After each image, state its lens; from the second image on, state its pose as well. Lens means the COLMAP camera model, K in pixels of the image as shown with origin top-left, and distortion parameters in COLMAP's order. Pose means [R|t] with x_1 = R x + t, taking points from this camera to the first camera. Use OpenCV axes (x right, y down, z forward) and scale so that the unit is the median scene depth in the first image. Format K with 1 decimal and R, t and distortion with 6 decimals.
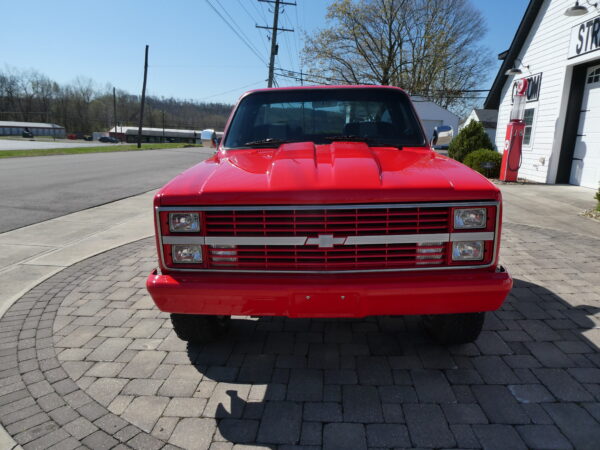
lens RADIAL K [[417.5, 0, 300.8], [0, 417.5, 220.2], [0, 0, 1]] dist [-0.019786, -0.003108]
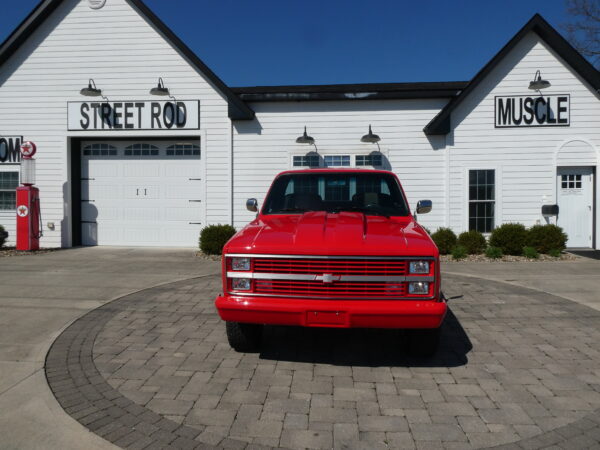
lens RADIAL K [[417.5, 0, 303.4], [0, 417.5, 226.2], [0, 0, 1]] dist [-0.019786, -0.003108]
pose [[-0.003187, -0.062831, 0.998019, -0.432205], [0.192606, 0.979299, 0.062267, -0.096721], [-0.981271, 0.192423, 0.008980, 0.437418]]
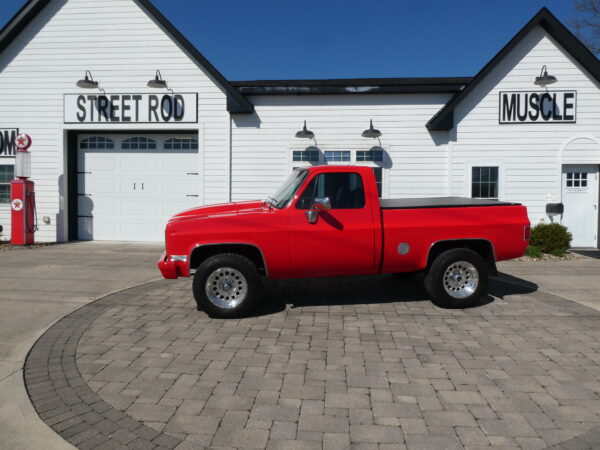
lens RADIAL K [[417.5, 0, 303.3], [0, 417.5, 226.4], [0, 0, 1]] dist [-0.019786, -0.003108]
pose [[0.002292, -0.071950, 0.997406, -0.414367], [0.183329, 0.980534, 0.070311, -0.094165], [-0.983049, 0.182693, 0.015437, 0.430471]]
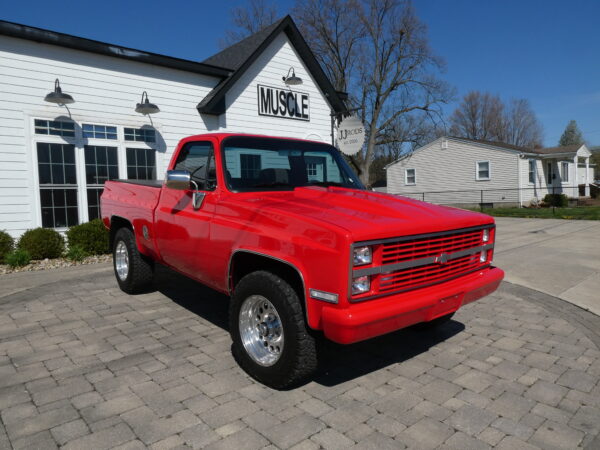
lens RADIAL K [[417.5, 0, 303.3], [0, 417.5, 226.7], [0, 0, 1]] dist [-0.019786, -0.003108]
pose [[-0.733658, -0.055783, 0.677225, -0.229659], [0.133219, 0.965477, 0.223846, -0.125384], [-0.666332, 0.254446, -0.700898, 0.673419]]
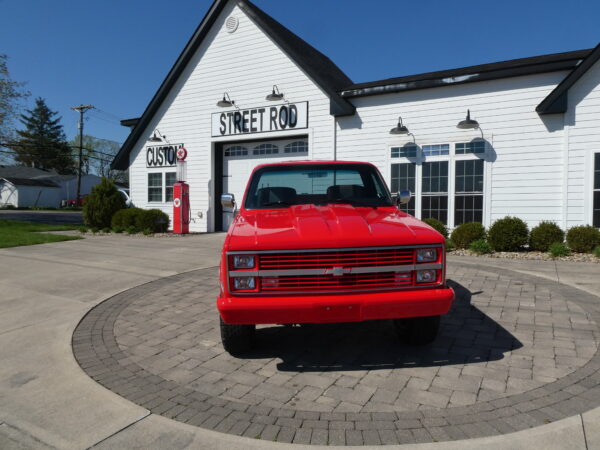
lens RADIAL K [[417.5, 0, 303.4], [0, 417.5, 227.8], [0, 0, 1]] dist [-0.019786, -0.003108]
pose [[0.429692, -0.078922, 0.899520, -0.433612], [0.184591, 0.982813, -0.001948, -0.050068], [-0.883907, 0.166880, 0.436875, 0.212739]]
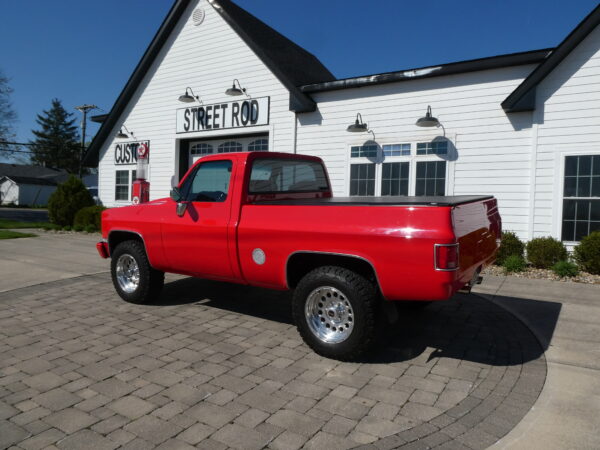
lens RADIAL K [[417.5, 0, 304.8], [0, 417.5, 228.2], [0, 0, 1]] dist [-0.019786, -0.003108]
pose [[0.463412, -0.054037, 0.884494, -0.299020], [0.154785, 0.987730, -0.020753, -0.019942], [-0.872520, 0.146523, 0.466090, 0.114120]]
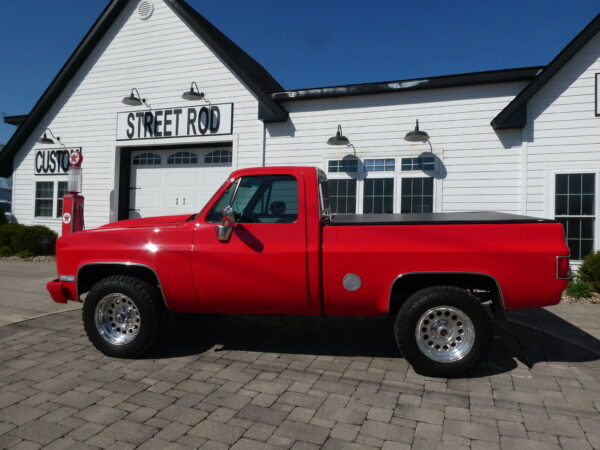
lens RADIAL K [[417.5, 0, 304.0], [0, 417.5, 227.3], [0, 0, 1]] dist [-0.019786, -0.003108]
pose [[0.284133, -0.023744, 0.958491, -0.262375], [0.167242, 0.985595, -0.025161, -0.054186], [-0.944086, 0.167449, 0.284011, 0.260316]]
